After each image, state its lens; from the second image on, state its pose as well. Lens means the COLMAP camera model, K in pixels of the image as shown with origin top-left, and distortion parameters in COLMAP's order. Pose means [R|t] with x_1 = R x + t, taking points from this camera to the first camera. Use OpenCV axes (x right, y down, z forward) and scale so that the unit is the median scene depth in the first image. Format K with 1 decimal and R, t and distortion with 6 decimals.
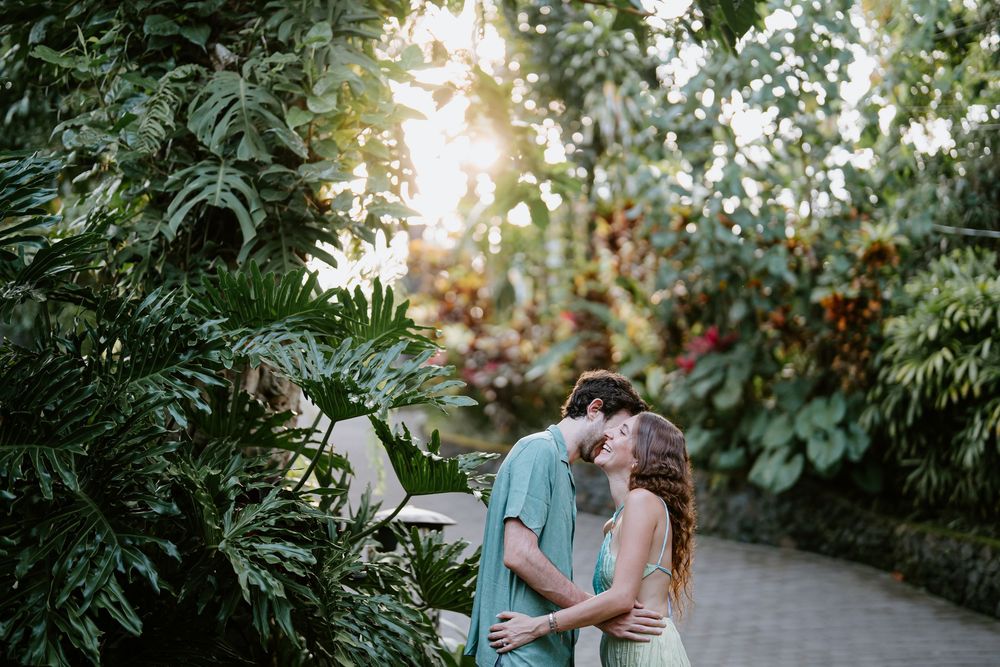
lens RADIAL K [[1394.8, 0, 522.3], [0, 1394.8, 332.2], [0, 0, 1]] dist [-0.017260, 0.078378]
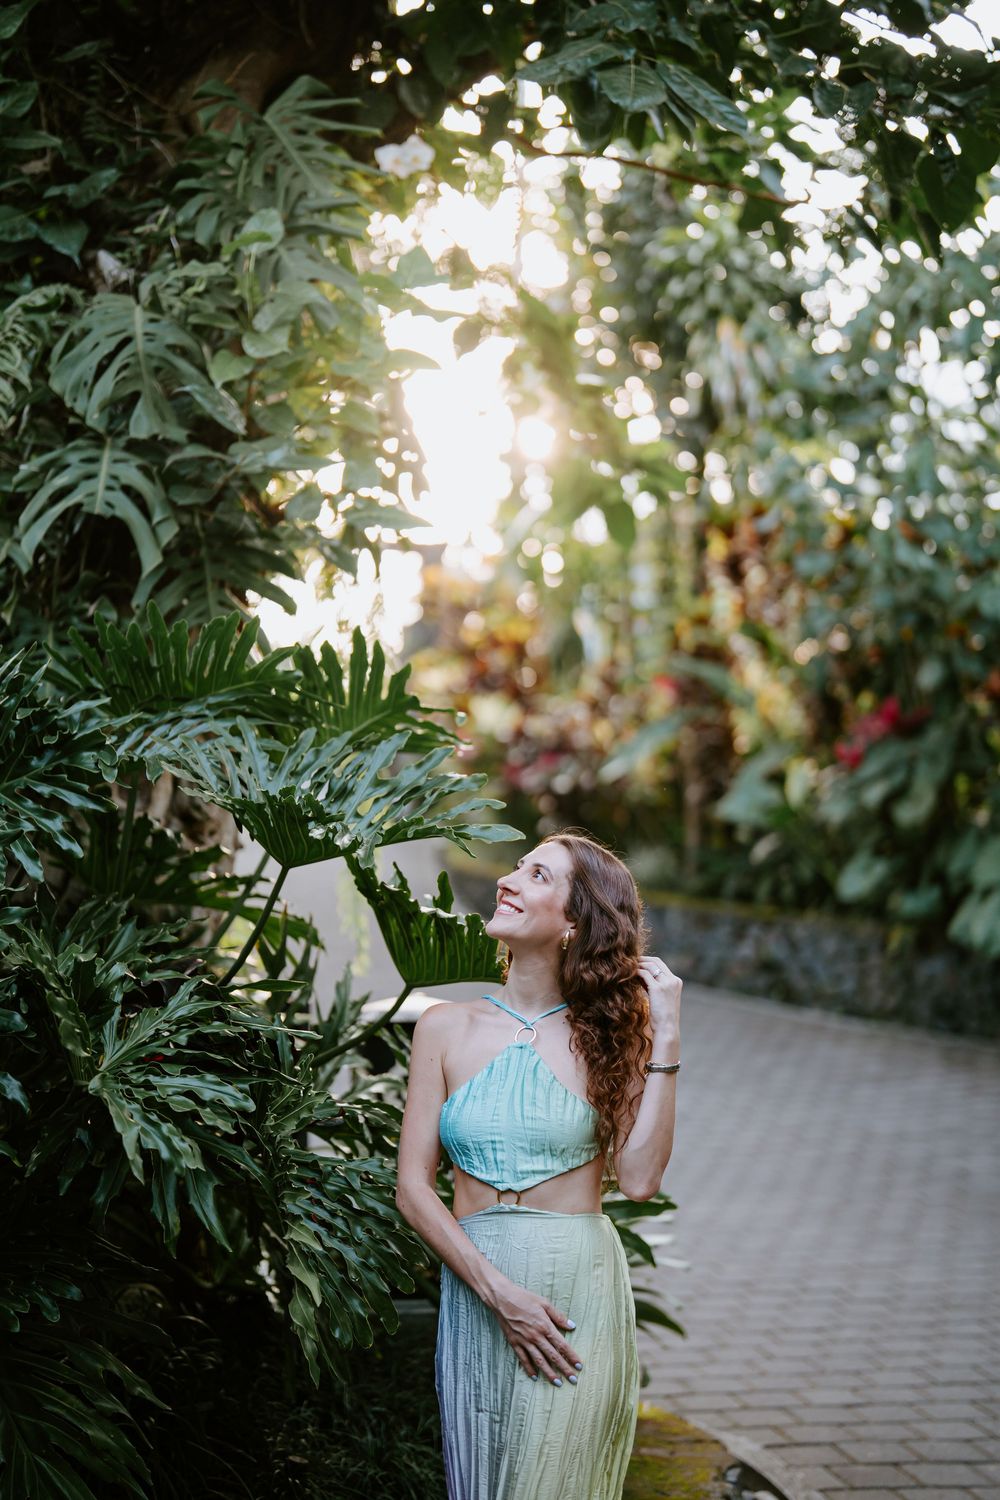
lens RADIAL K [[2091.3, 0, 500.0], [0, 2091.3, 750.0], [0, 0, 1]] dist [-0.160745, 1.160357]
pose [[0.998976, -0.005876, -0.044870, -0.001892], [0.006829, 0.999754, 0.021103, -0.004341], [0.044735, -0.021388, 0.998770, 0.086685]]
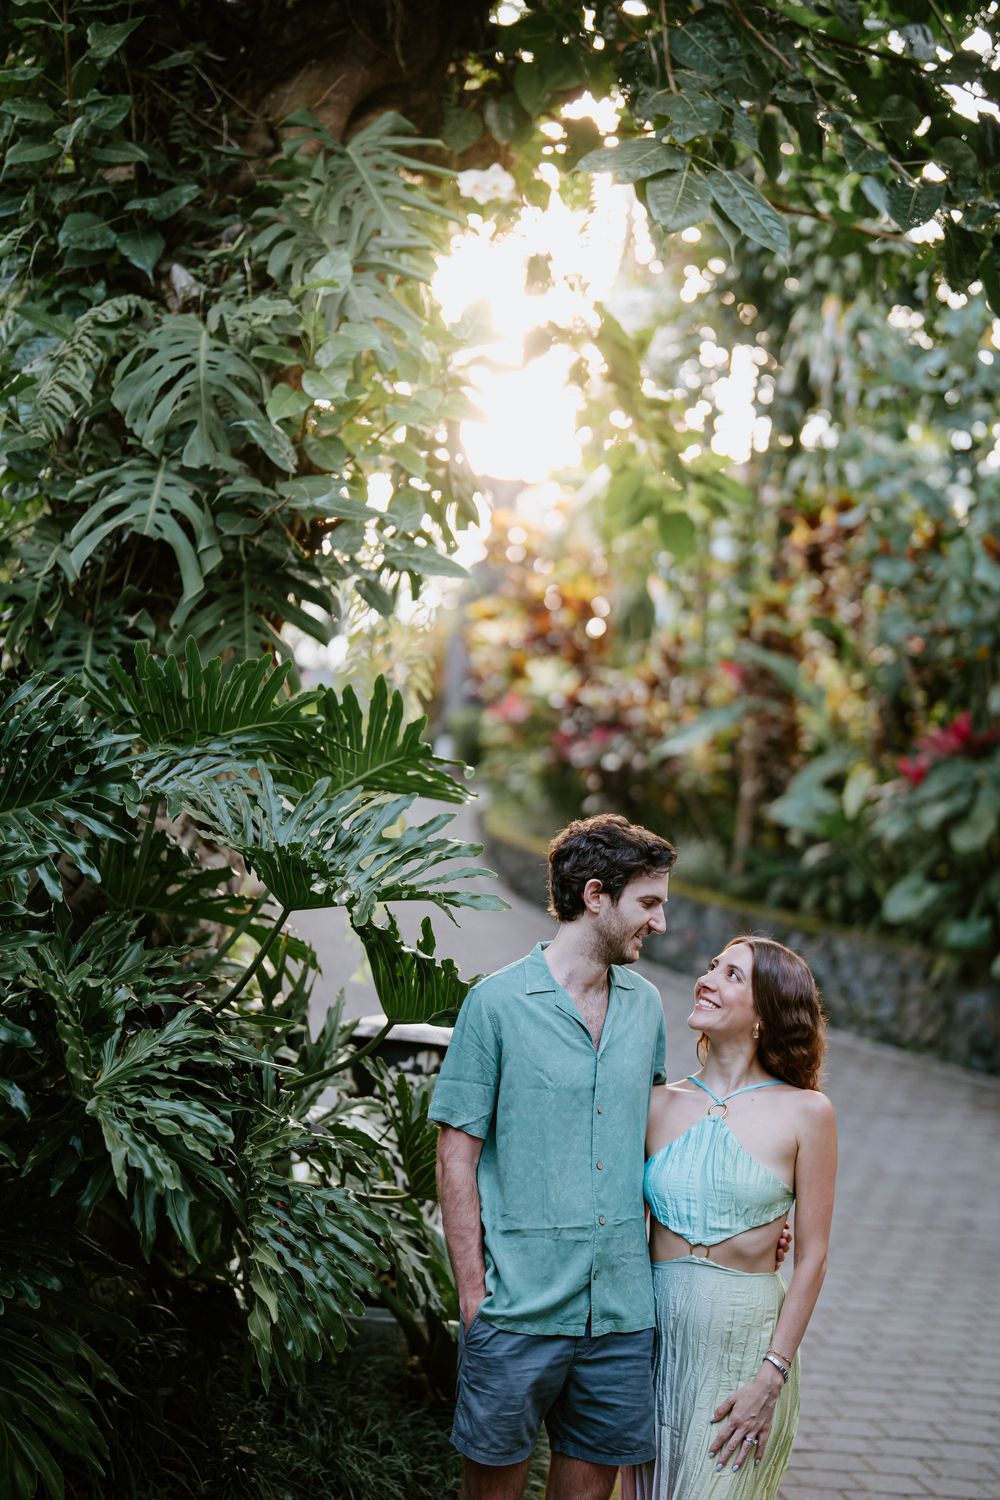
lens RADIAL K [[2302.7, 0, 527.4], [0, 2302.7, 772.5], [0, 0, 1]] dist [-0.103403, 0.853492]
pose [[0.993259, 0.100024, -0.058574, 0.024873], [-0.096480, 0.993495, 0.060492, -0.059869], [0.064244, -0.054433, 0.996449, -0.038986]]
